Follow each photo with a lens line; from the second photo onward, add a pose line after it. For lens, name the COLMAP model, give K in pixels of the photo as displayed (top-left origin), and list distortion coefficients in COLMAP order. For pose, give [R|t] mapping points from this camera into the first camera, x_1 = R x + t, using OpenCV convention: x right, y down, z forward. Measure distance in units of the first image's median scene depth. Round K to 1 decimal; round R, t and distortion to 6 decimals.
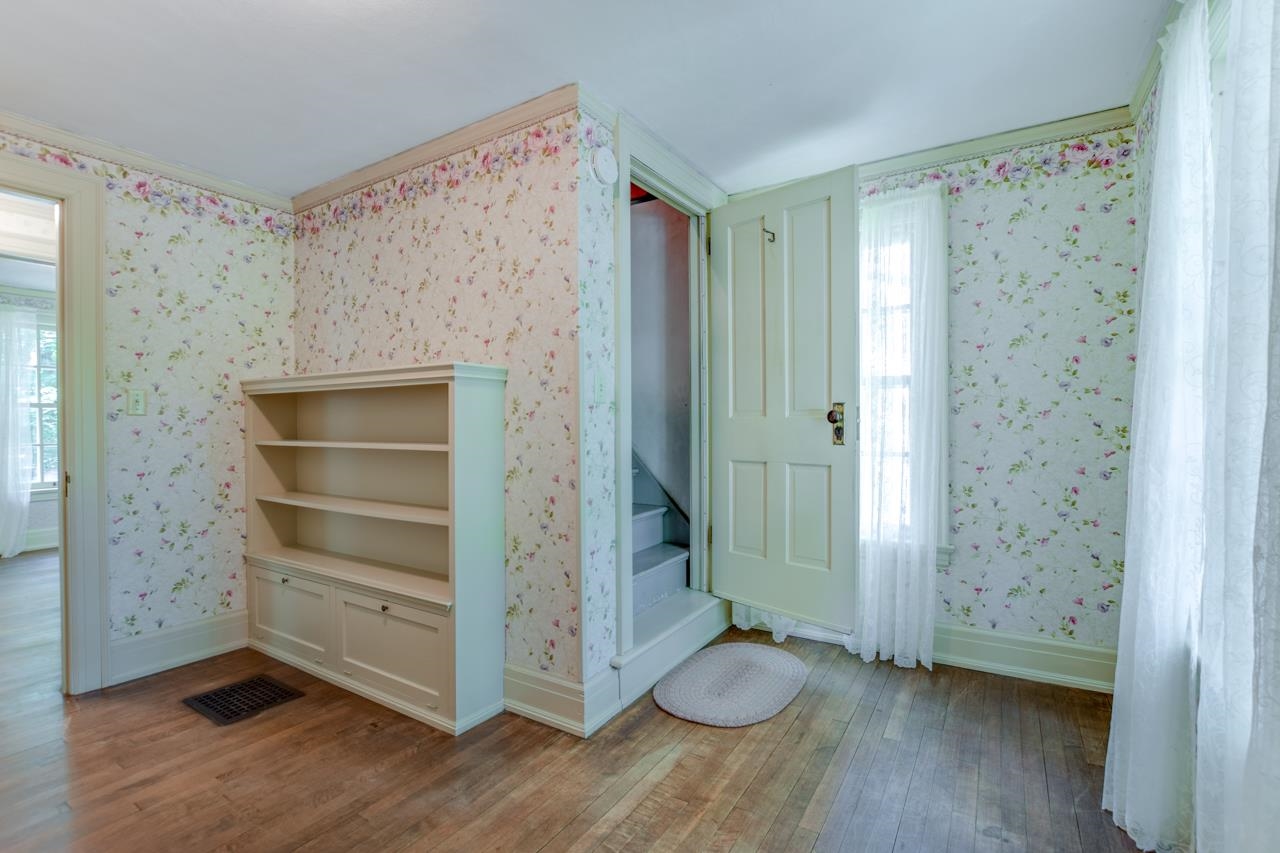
lens RADIAL K [[569.5, 0, 640.2], [0, 569.5, 430.4], [0, 0, 1]] dist [-0.012399, -0.000852]
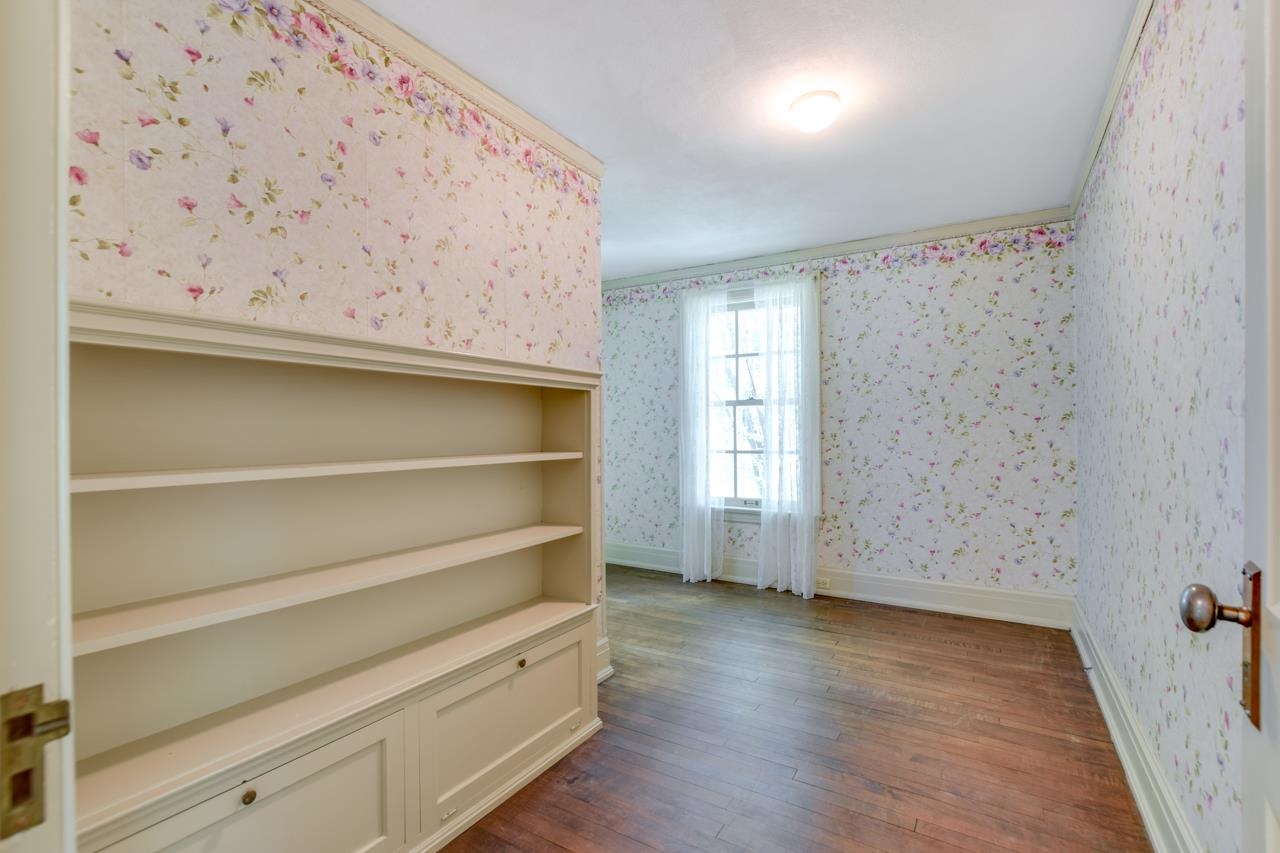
lens RADIAL K [[569.5, 0, 634.5], [0, 569.5, 428.5], [0, 0, 1]] dist [-0.012399, -0.000852]
pose [[0.013401, 0.006647, 0.999888, -1.253019], [0.017754, 0.999819, -0.006884, -0.005753], [-0.999753, 0.017844, 0.013280, 0.832537]]
